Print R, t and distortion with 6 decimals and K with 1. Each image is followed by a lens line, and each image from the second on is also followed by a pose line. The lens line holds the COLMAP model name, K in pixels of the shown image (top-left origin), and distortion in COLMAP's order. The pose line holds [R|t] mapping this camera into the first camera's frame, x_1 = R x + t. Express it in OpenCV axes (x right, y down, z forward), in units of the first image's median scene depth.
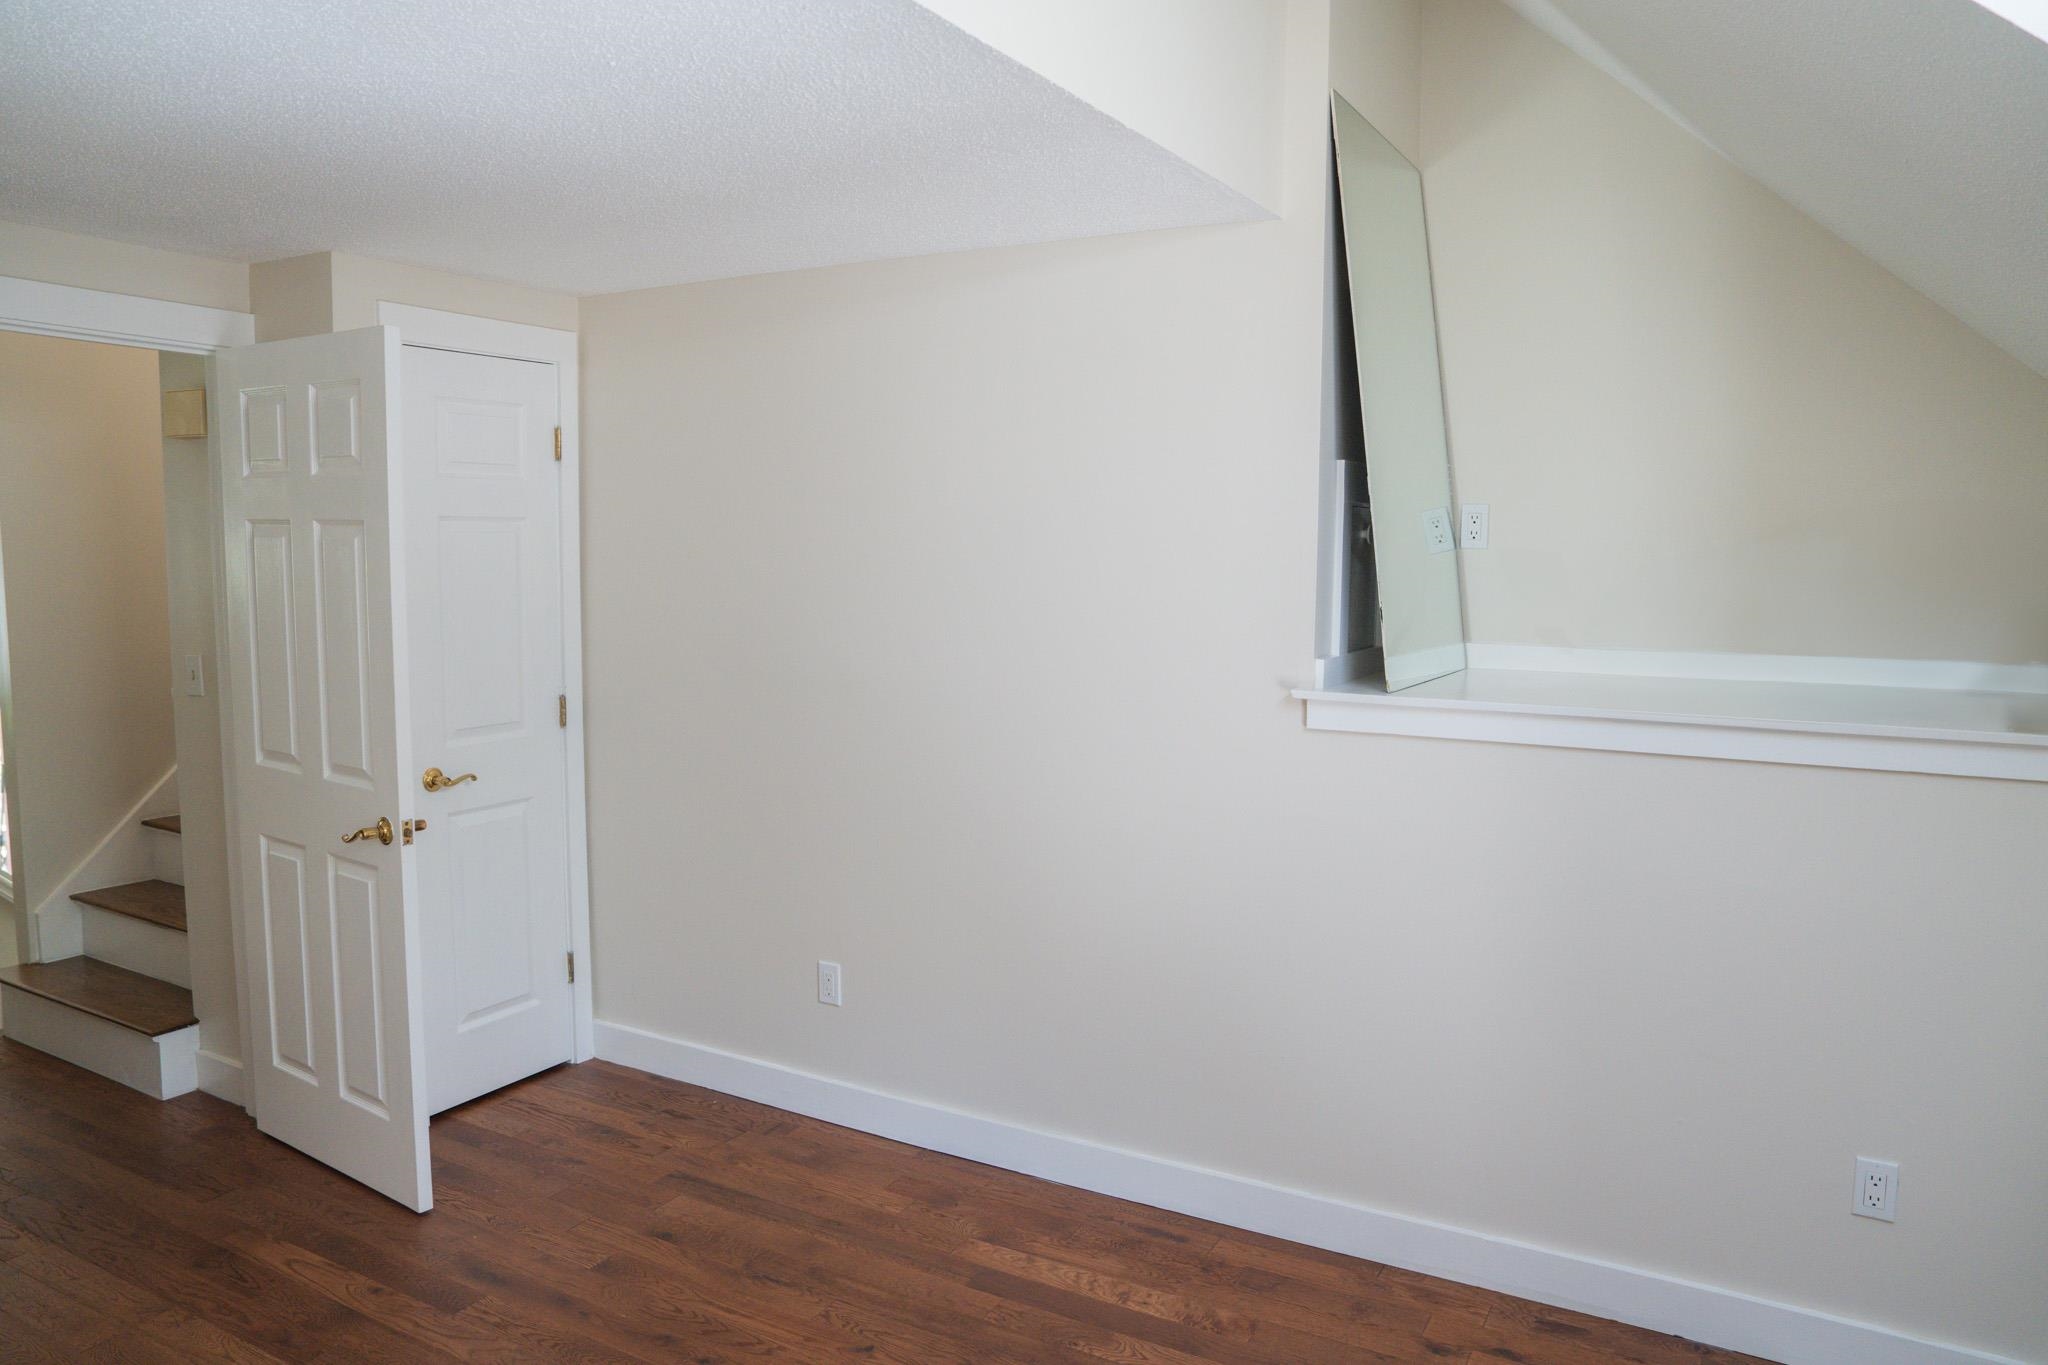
lens RADIAL K [[1454.7, 0, 1024.0], [0, 1454.7, 682.5], [0, 0, 1]] dist [-0.004707, -0.001246]
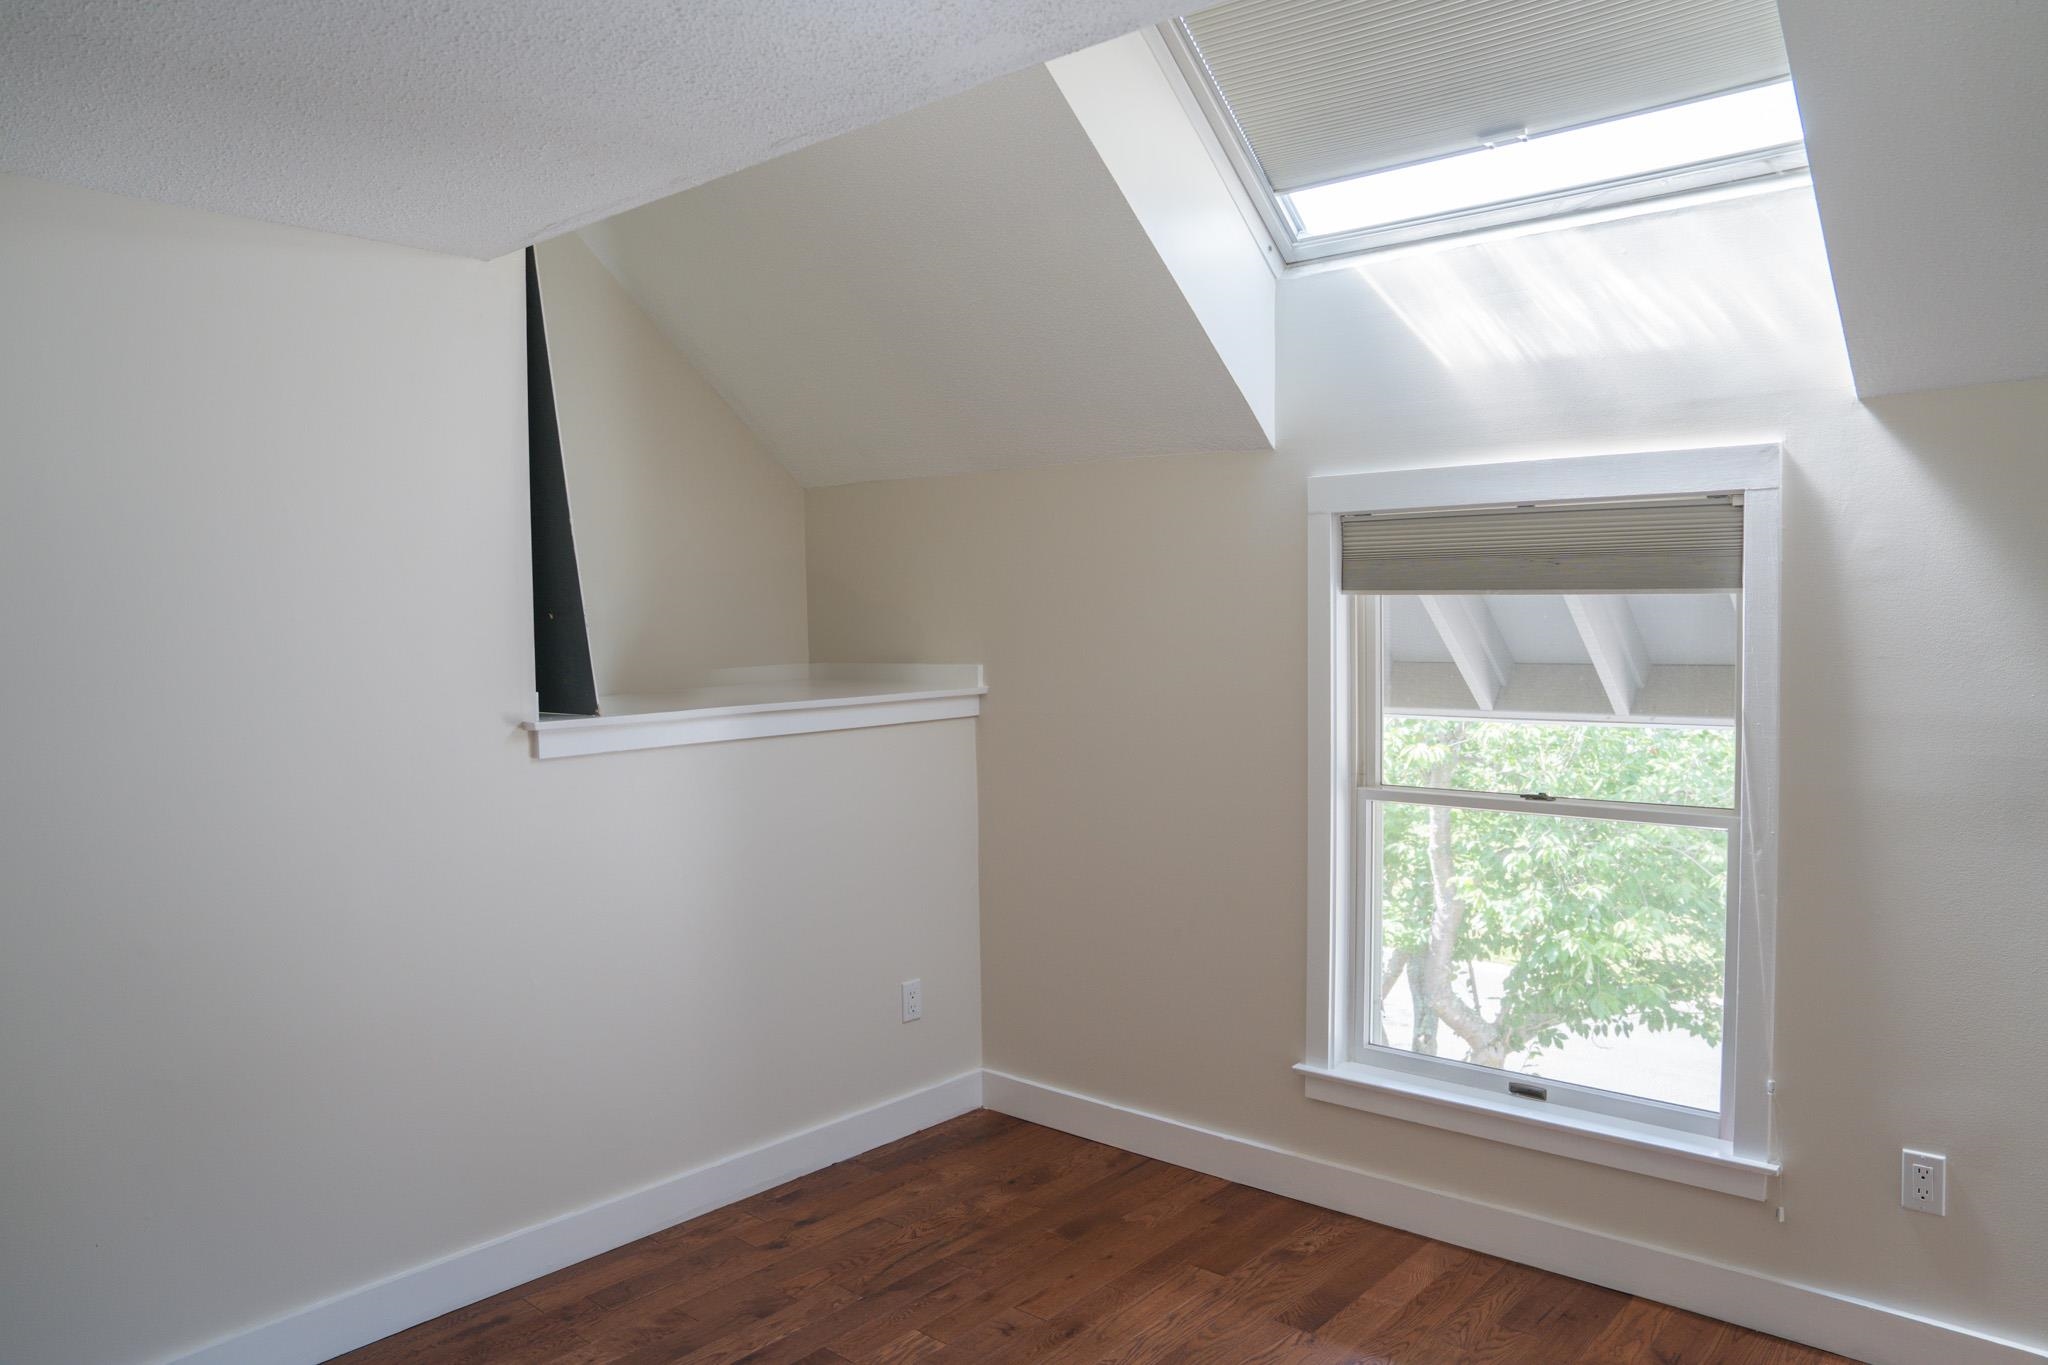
lens RADIAL K [[1454.7, 0, 1024.0], [0, 1454.7, 682.5], [0, 0, 1]] dist [-0.004707, -0.001246]
pose [[0.217122, -0.068682, 0.973725, -0.729669], [0.103518, 0.993517, 0.046996, -0.034870], [-0.970640, 0.090594, 0.222824, 0.446459]]
